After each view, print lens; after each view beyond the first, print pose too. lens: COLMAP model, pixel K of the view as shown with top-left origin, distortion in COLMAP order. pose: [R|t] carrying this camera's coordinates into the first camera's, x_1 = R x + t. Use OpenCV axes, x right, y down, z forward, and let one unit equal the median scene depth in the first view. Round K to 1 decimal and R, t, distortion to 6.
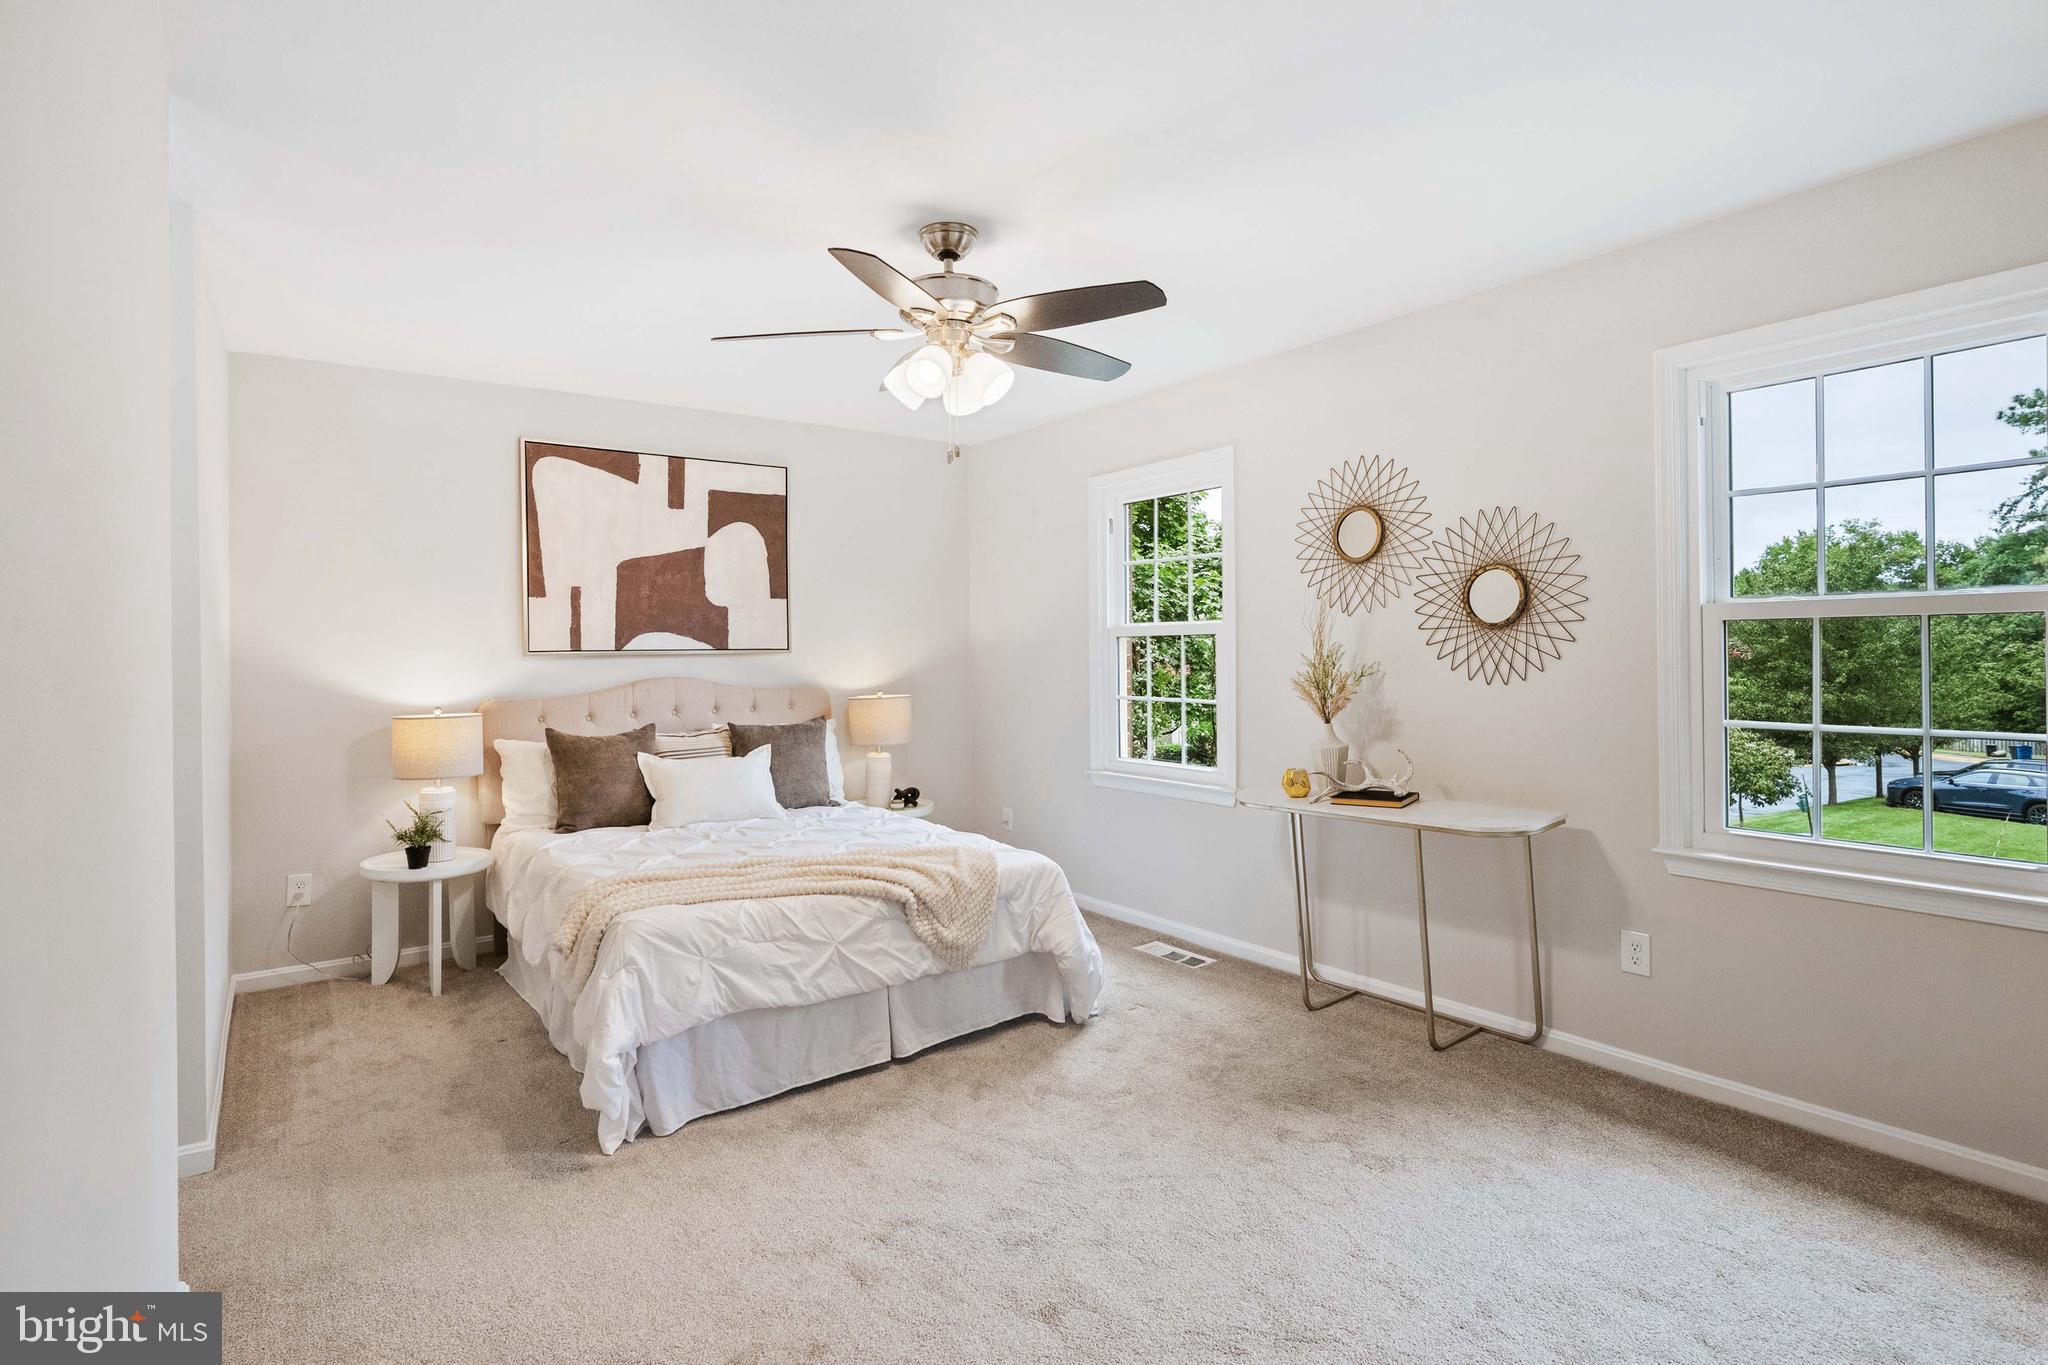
lens RADIAL K [[1001.5, 0, 1024.0], [0, 1001.5, 682.5], [0, 0, 1]] dist [0.001379, 0.000187]
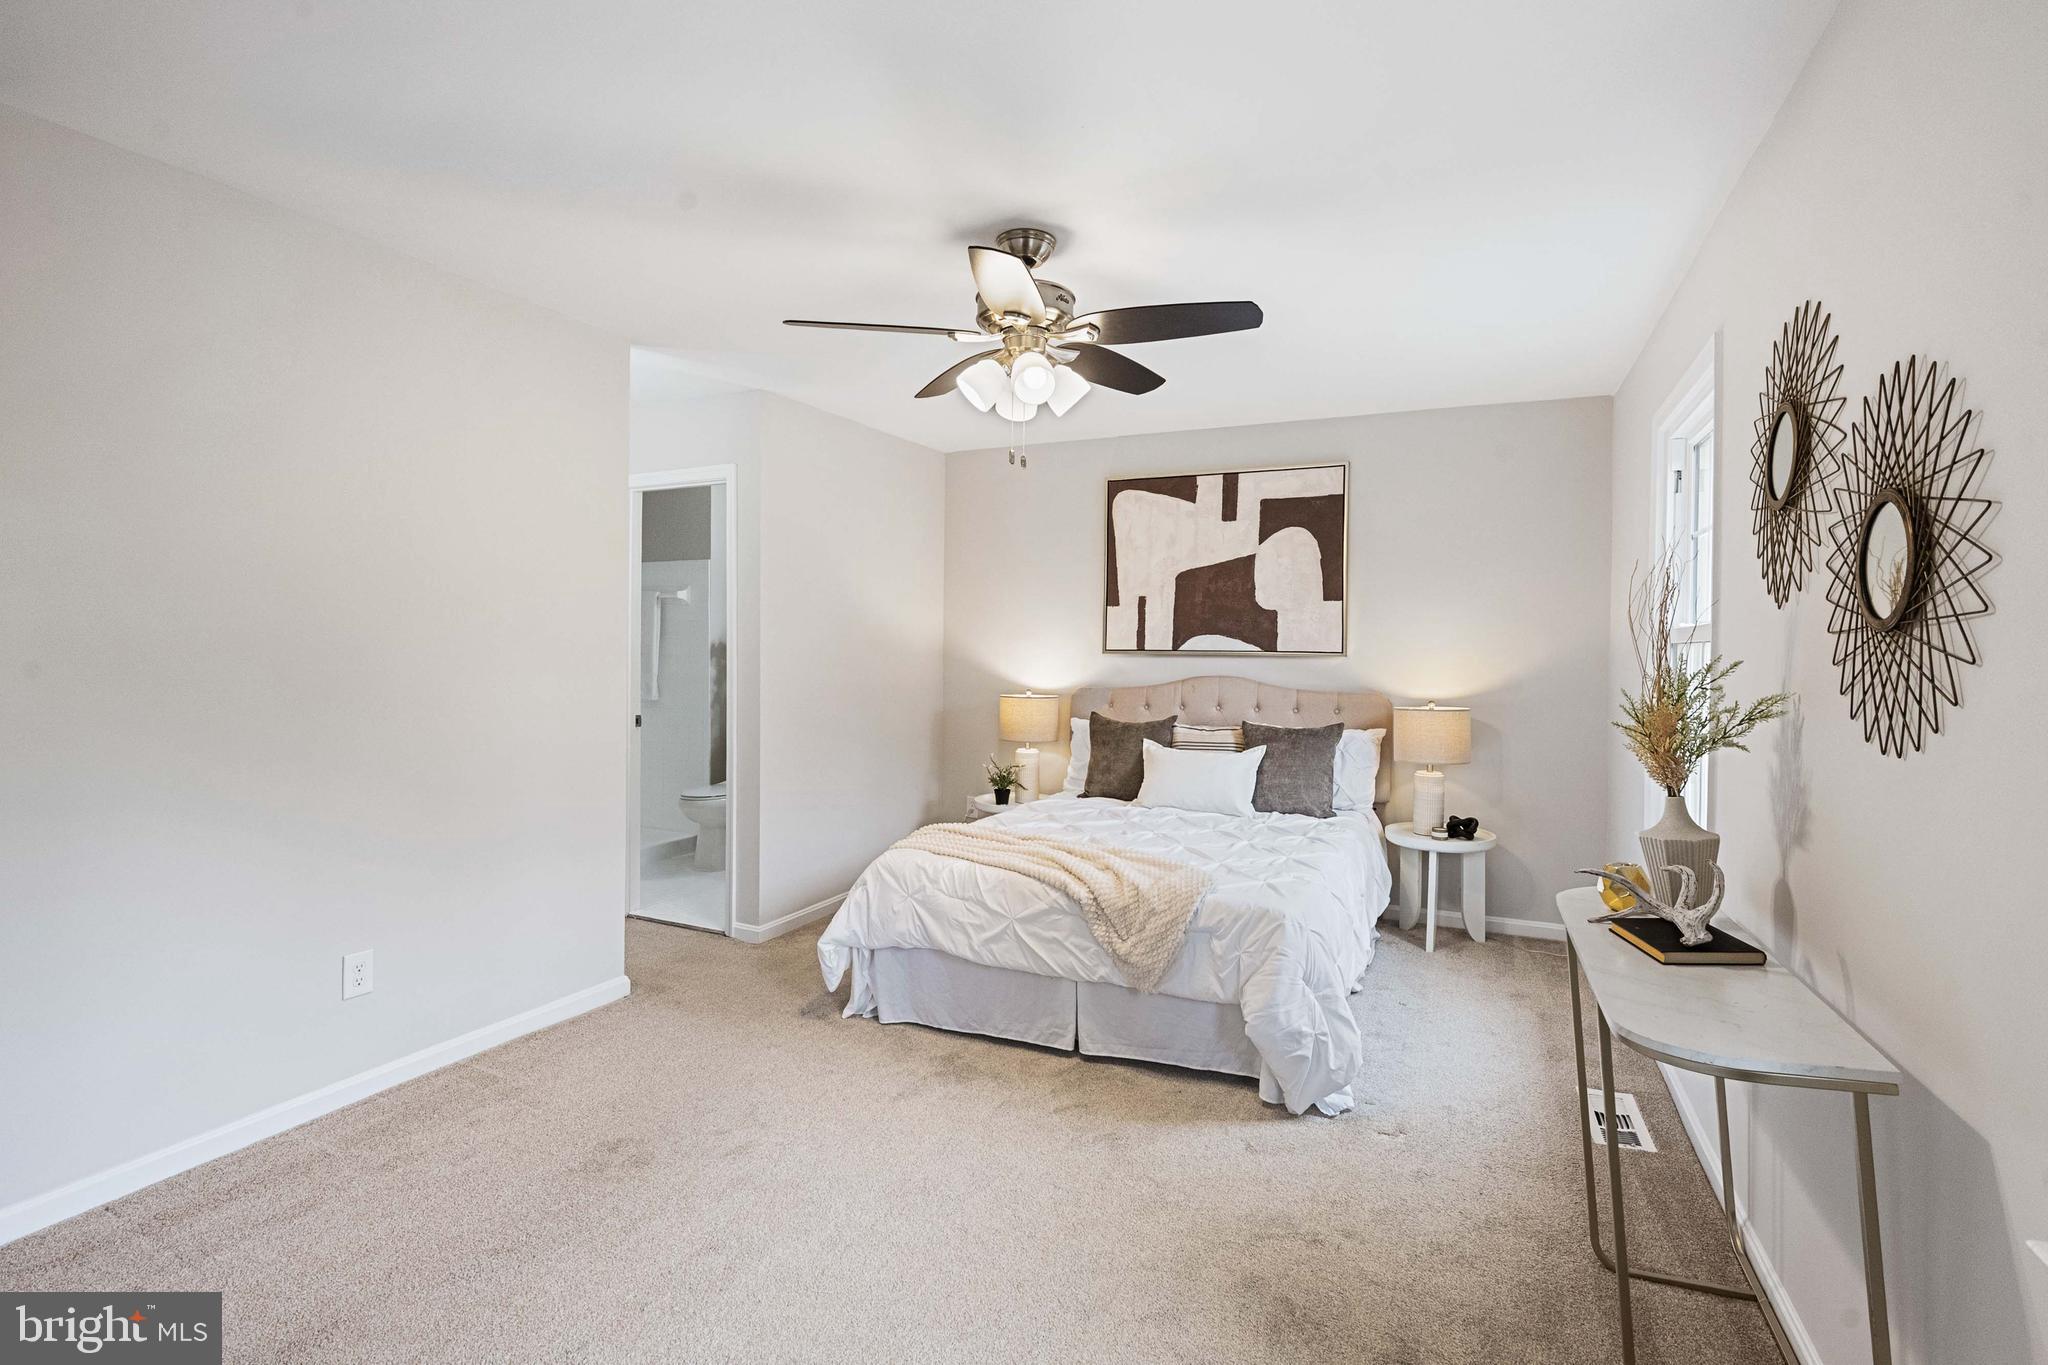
lens RADIAL K [[943.0, 0, 1032.3], [0, 943.0, 679.0], [0, 0, 1]] dist [-0.001077, 0.000487]
pose [[0.508968, 0.044778, -0.859620, 0.469819], [-0.046969, 0.998603, 0.024208, -0.018666], [0.859503, 0.028055, 0.510360, 0.326457]]
